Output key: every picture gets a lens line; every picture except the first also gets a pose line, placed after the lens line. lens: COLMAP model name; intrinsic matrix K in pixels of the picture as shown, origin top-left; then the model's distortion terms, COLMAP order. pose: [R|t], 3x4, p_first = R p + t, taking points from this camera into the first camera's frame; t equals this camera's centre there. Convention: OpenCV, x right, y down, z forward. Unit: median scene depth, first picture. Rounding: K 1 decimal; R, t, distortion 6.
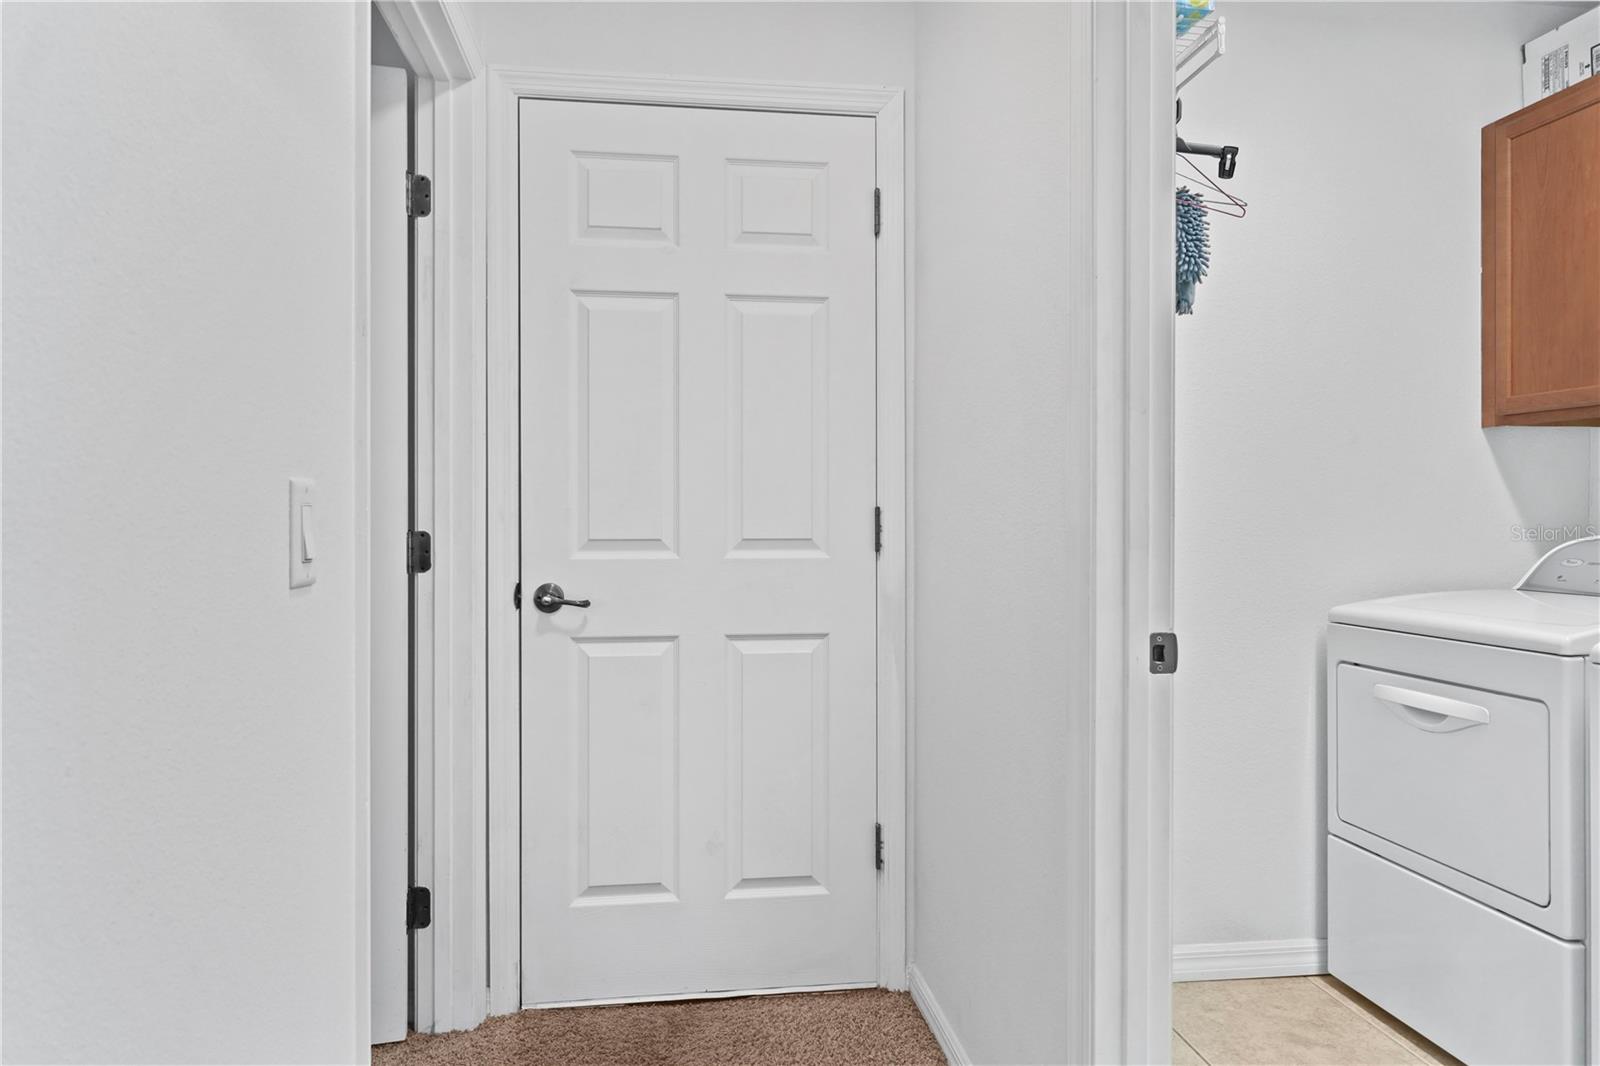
lens RADIAL K [[1044.4, 0, 807.0], [0, 1044.4, 524.3], [0, 0, 1]] dist [-0.000601, 0.002190]
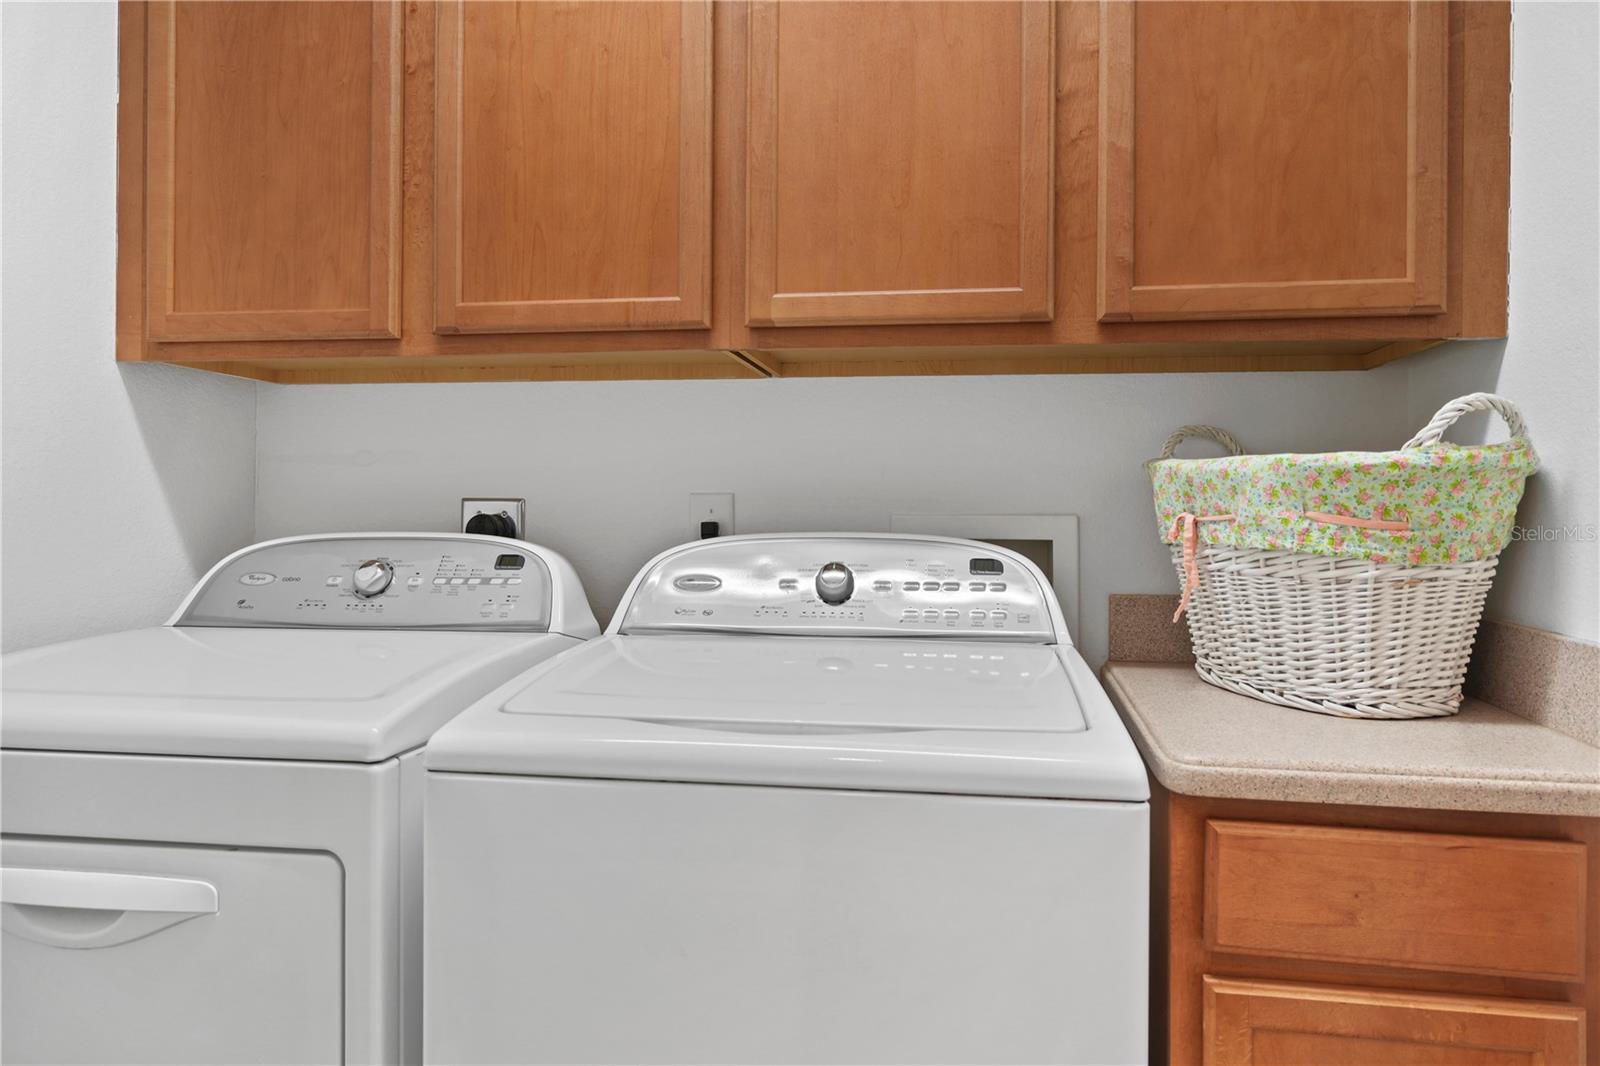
lens RADIAL K [[1044.4, 0, 811.3], [0, 1044.4, 524.4], [0, 0, 1]] dist [-0.000601, 0.002190]
pose [[0.311179, 0.005585, 0.950335, 0.208396], [-0.002134, 0.999984, -0.005178, 0.004470], [-0.950349, -0.000417, 0.311186, 0.453602]]
